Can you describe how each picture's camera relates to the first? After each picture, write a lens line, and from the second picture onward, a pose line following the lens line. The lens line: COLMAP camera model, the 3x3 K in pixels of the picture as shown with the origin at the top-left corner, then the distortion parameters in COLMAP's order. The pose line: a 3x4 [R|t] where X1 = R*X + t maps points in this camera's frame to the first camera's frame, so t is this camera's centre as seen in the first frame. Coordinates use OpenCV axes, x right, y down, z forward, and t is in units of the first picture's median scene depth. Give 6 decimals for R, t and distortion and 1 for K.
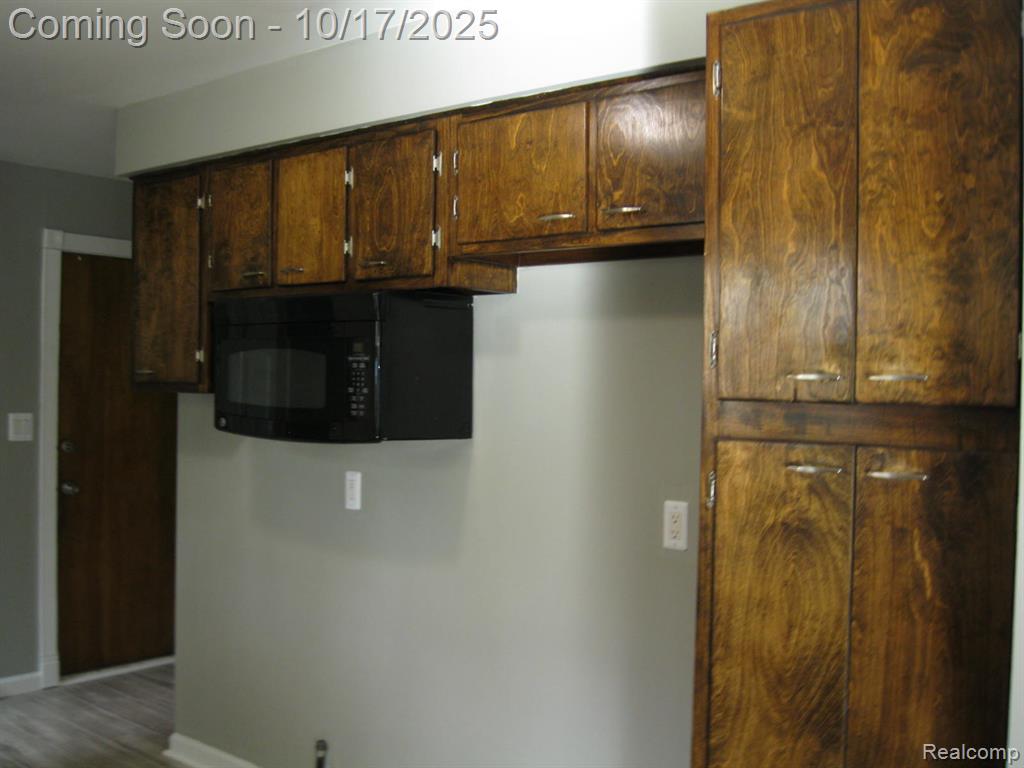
lens RADIAL K [[1051.9, 0, 507.5], [0, 1051.9, 390.1], [0, 0, 1]] dist [-0.107671, 0.019112]
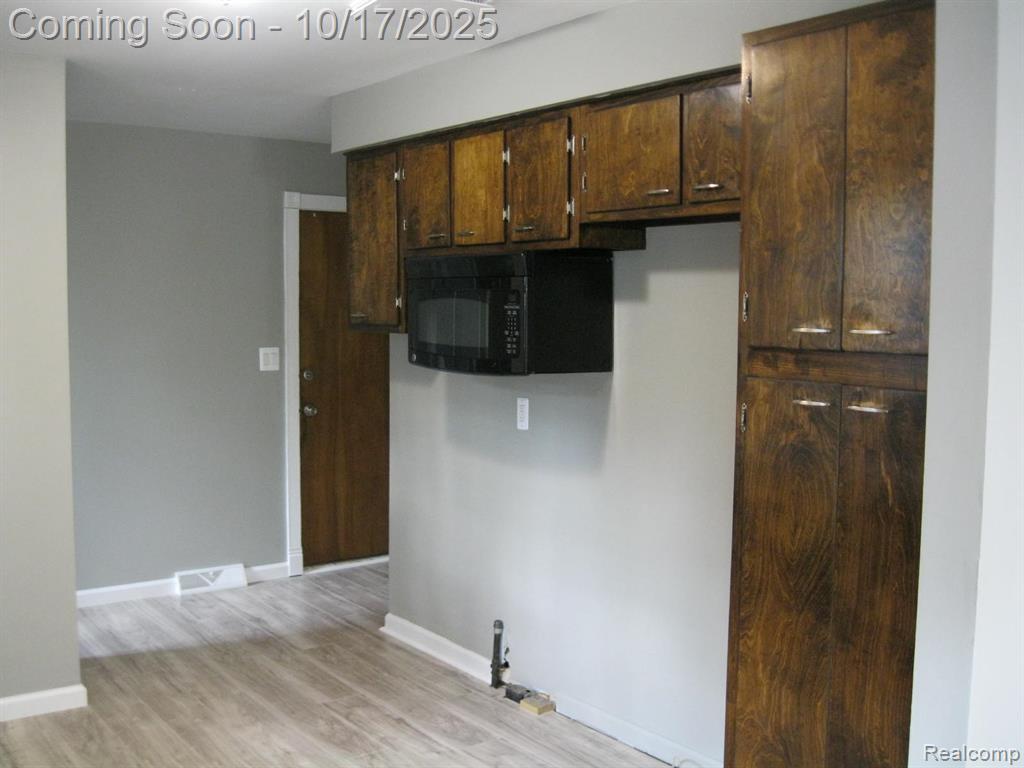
lens RADIAL K [[1051.9, 0, 507.5], [0, 1051.9, 390.1], [0, 0, 1]] dist [-0.107671, 0.019112]
pose [[0.970861, 0.009637, -0.239450, 0.166163], [0.007446, 0.997496, 0.070334, -0.022093], [0.239528, -0.070067, 0.968358, -0.222149]]
